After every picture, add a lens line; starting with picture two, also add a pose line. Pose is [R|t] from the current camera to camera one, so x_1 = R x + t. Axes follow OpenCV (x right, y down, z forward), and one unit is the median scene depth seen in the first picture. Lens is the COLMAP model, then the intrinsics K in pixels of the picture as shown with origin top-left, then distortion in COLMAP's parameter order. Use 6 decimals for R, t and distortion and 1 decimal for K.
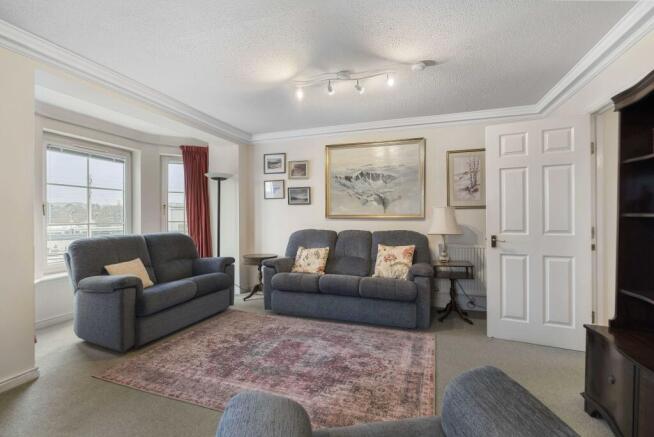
lens RADIAL K [[287.0, 0, 329.5], [0, 287.0, 216.0], [0, 0, 1]] dist [0.000681, 0.000080]
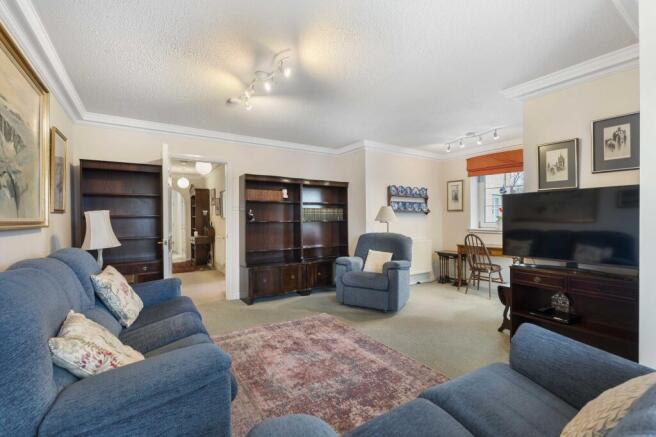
lens RADIAL K [[289.5, 0, 325.4], [0, 289.5, 216.4], [0, 0, 1]] dist [-0.002700, -0.000196]
pose [[-0.769075, 0.012552, 0.639035, -0.807587], [0.006340, 0.999908, -0.012010, -0.003602], [-0.639127, -0.005185, -0.769084, 1.790479]]
